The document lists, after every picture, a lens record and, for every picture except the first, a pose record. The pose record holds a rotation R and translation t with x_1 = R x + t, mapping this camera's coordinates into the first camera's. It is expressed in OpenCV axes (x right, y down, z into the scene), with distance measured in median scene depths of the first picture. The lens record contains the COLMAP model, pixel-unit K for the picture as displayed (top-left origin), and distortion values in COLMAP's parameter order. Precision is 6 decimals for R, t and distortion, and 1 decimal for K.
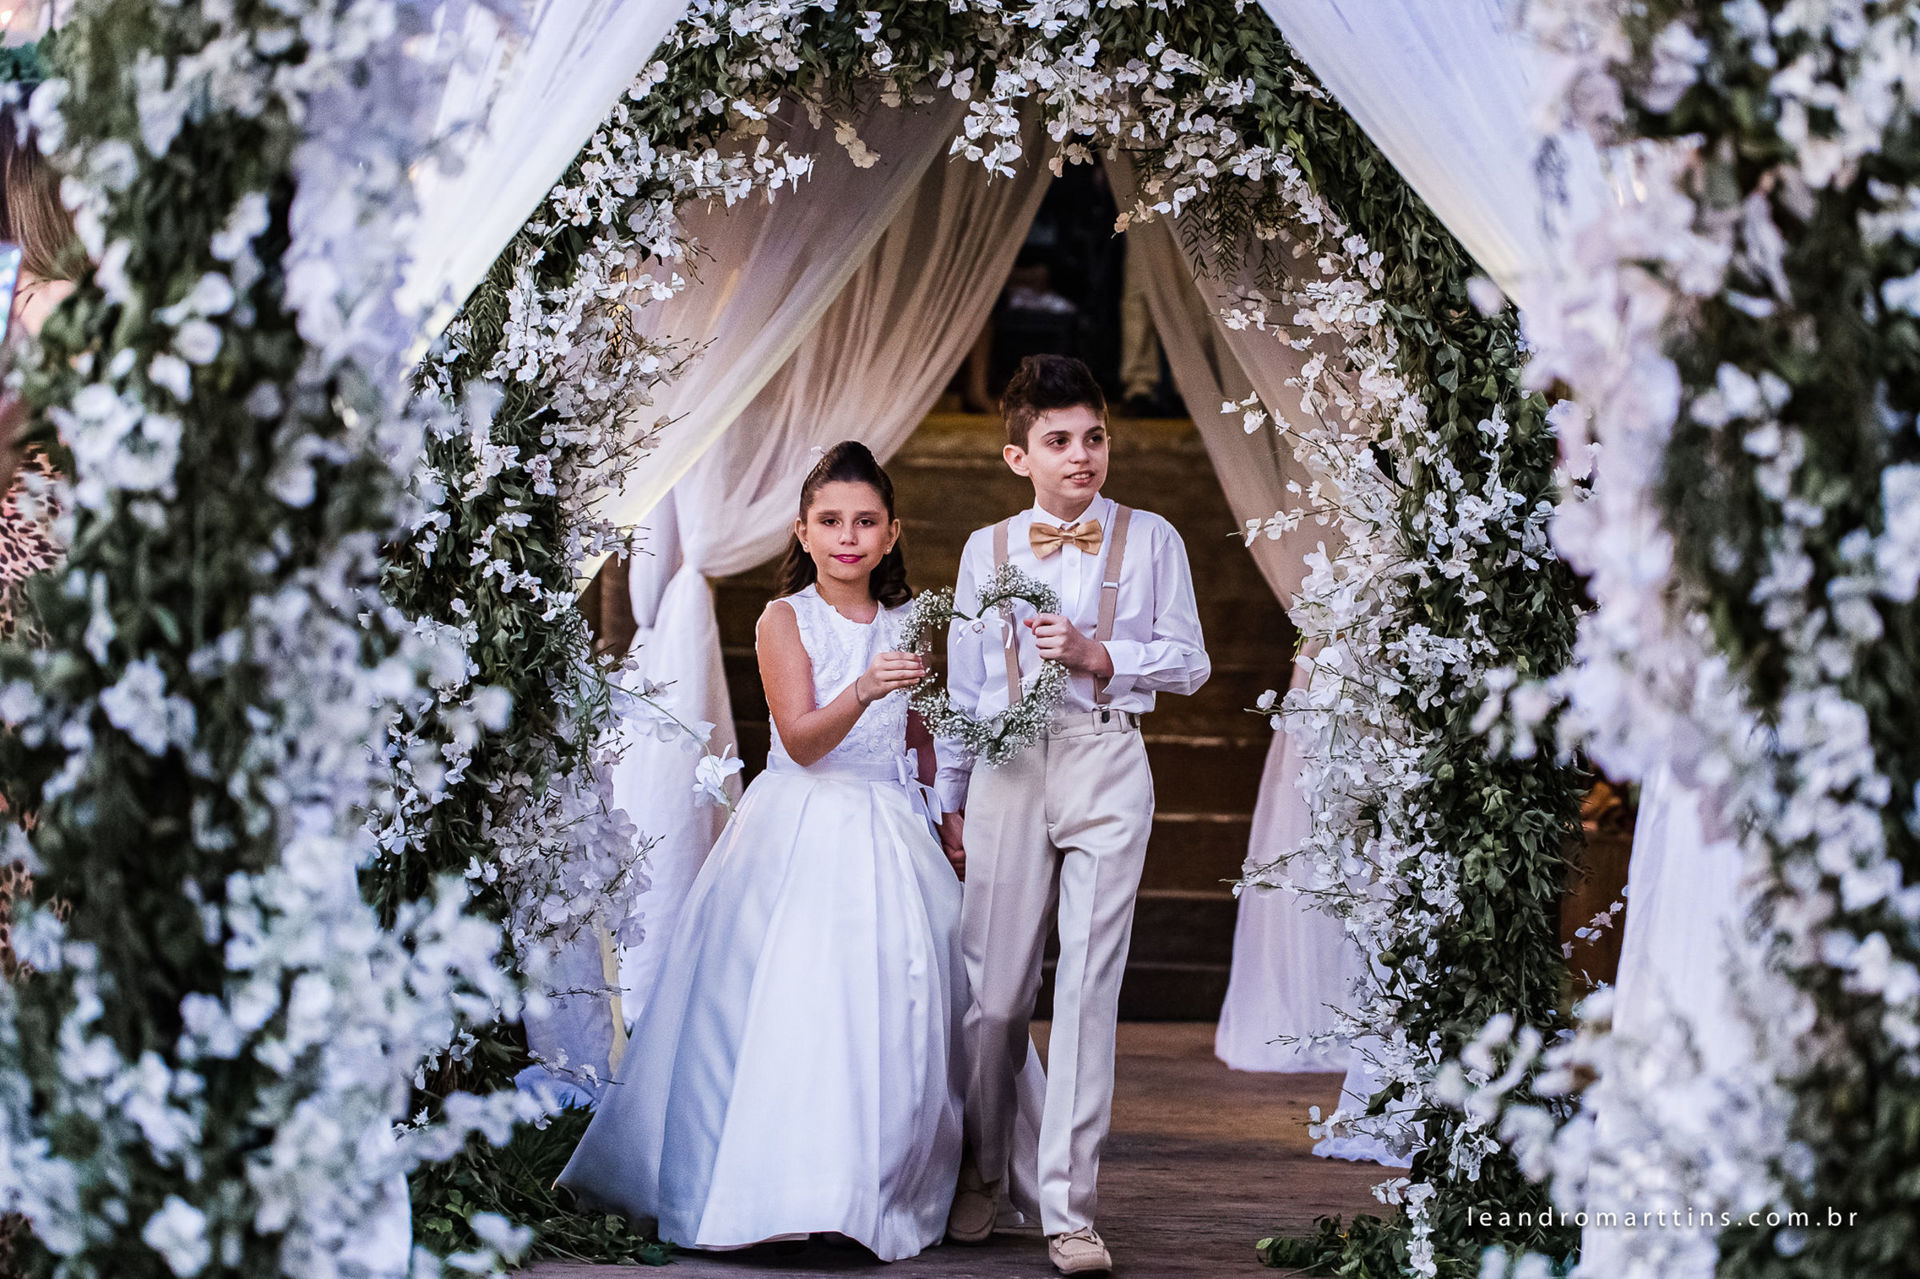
lens RADIAL K [[6969.1, 0, 1037.4], [0, 6969.1, 572.2], [0, 0, 1]] dist [-0.098358, 0.000000]
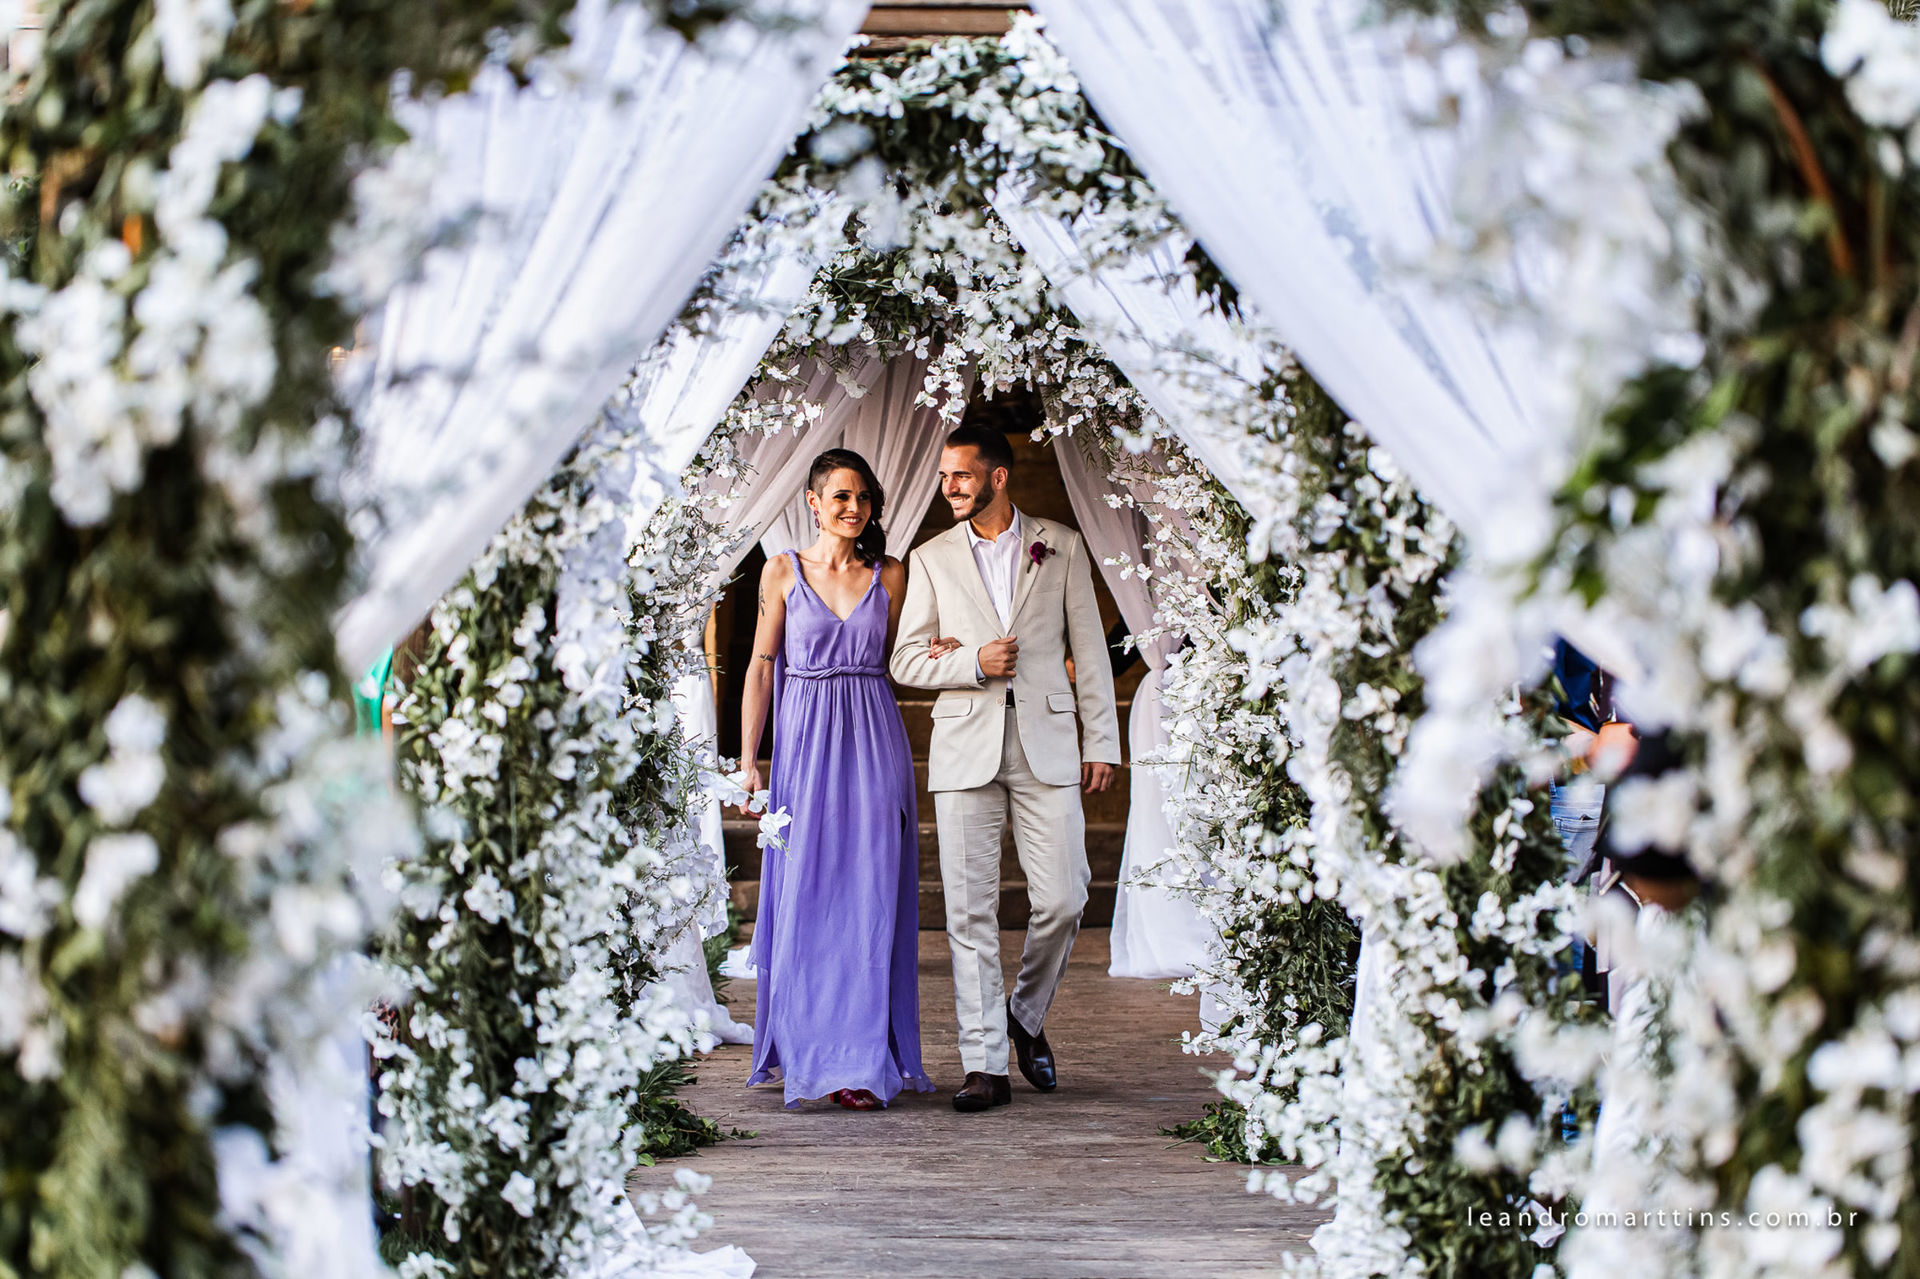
lens RADIAL K [[6969.1, 0, 962.2], [0, 6969.1, 640.8], [0, 0, 1]] dist [-0.098358, 0.000000]
pose [[0.999432, -0.033338, -0.004885, 0.004619], [0.033522, 0.998452, 0.044379, -0.120775], [0.003398, -0.044518, 0.999003, -0.776748]]
